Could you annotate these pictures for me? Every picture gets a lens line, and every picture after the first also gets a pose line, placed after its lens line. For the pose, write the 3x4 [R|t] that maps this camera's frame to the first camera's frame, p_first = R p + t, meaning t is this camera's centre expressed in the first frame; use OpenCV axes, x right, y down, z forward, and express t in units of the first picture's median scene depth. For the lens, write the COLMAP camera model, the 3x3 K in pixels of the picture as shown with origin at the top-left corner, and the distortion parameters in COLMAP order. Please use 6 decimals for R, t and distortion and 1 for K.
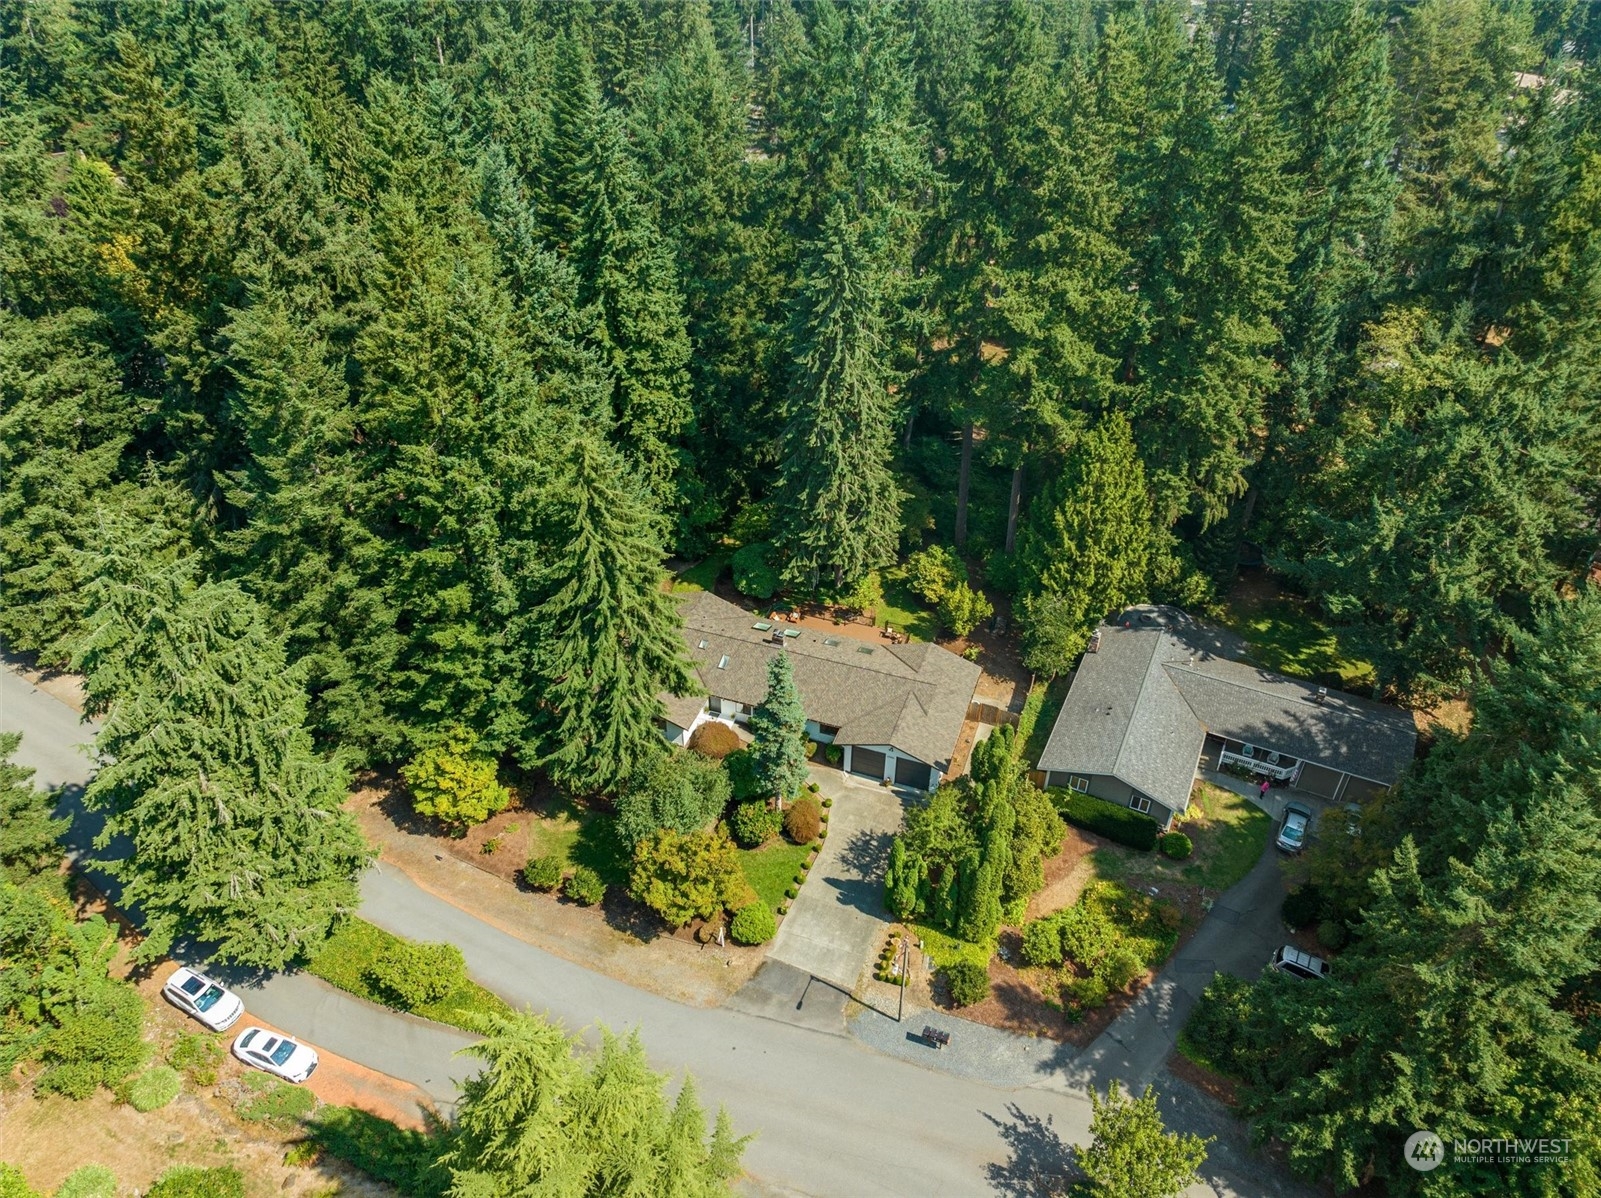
lens RADIAL K [[1135.7, 0, 800.5], [0, 1135.7, 599.0], [0, 0, 1]] dist [-0.028751, -0.007737]
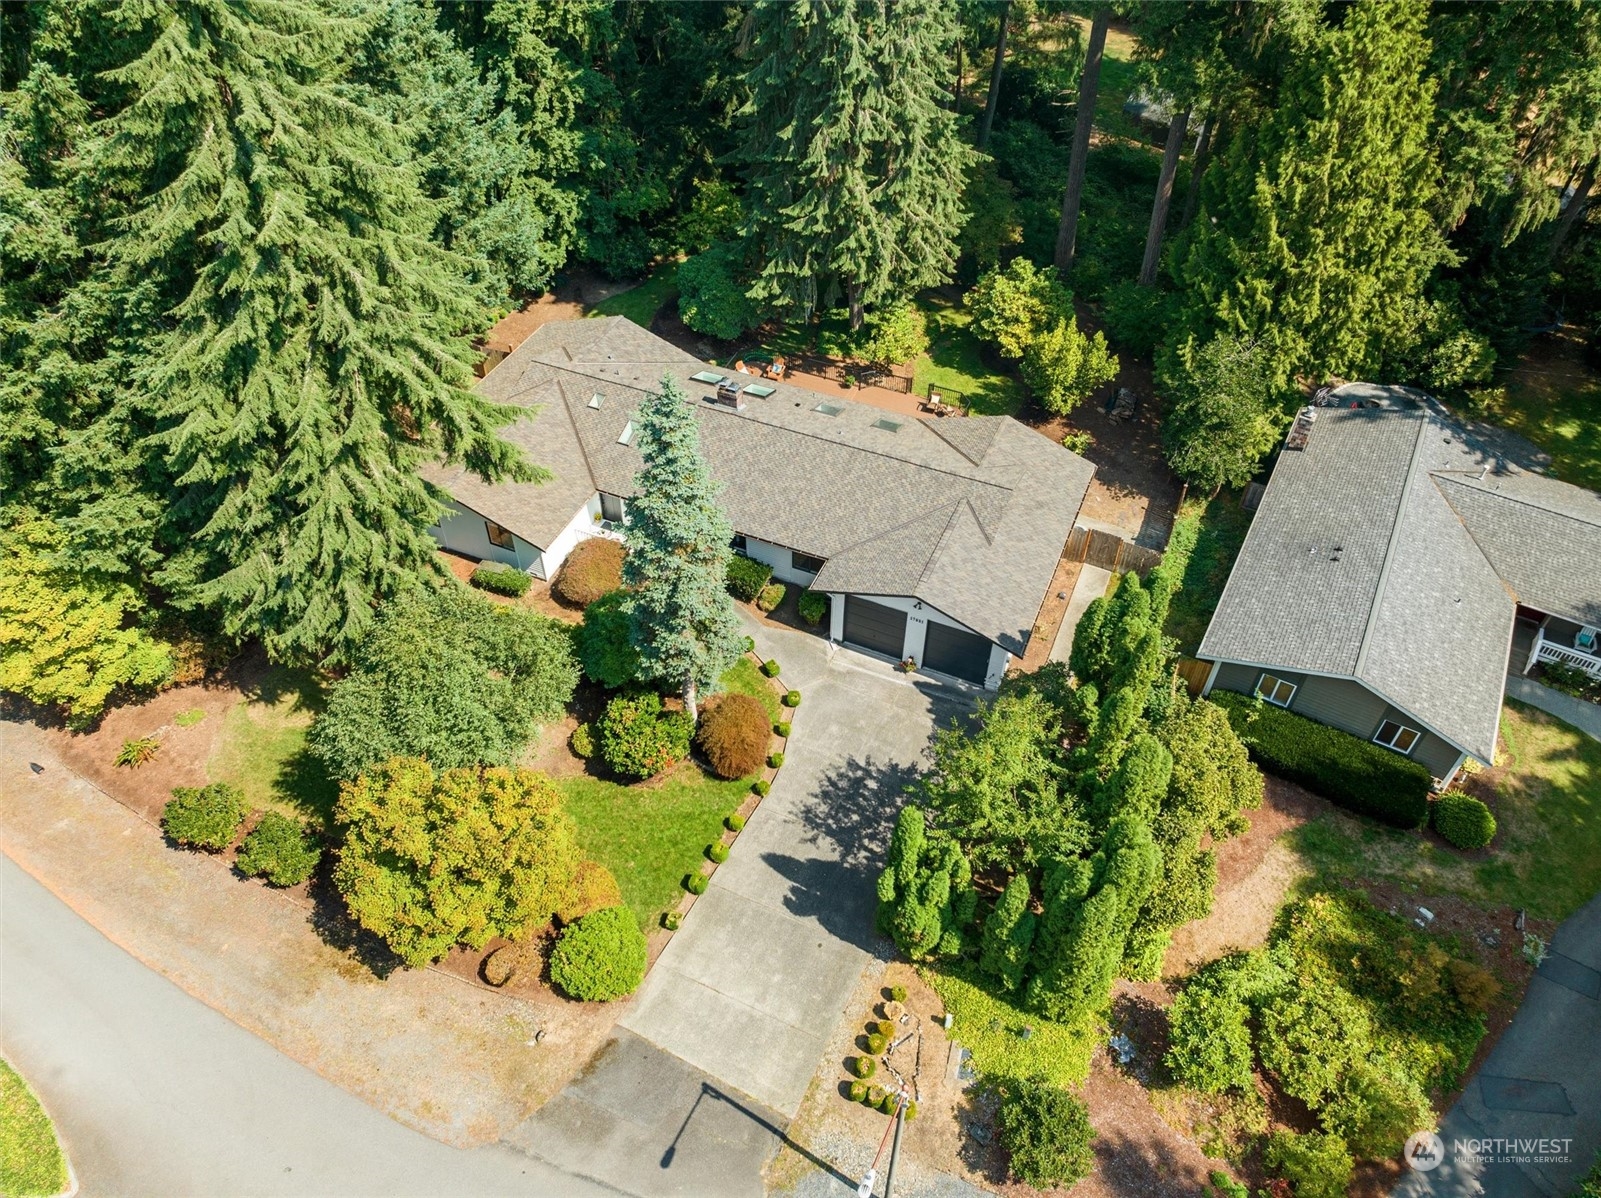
lens RADIAL K [[1135.7, 0, 800.5], [0, 1135.7, 599.0], [0, 0, 1]] dist [-0.028751, -0.007737]
pose [[0.997439, 0.050152, -0.050988, 0.052896], [-0.042362, 0.988700, 0.143799, 0.056959], [0.057624, -0.141271, 0.988292, 0.482806]]
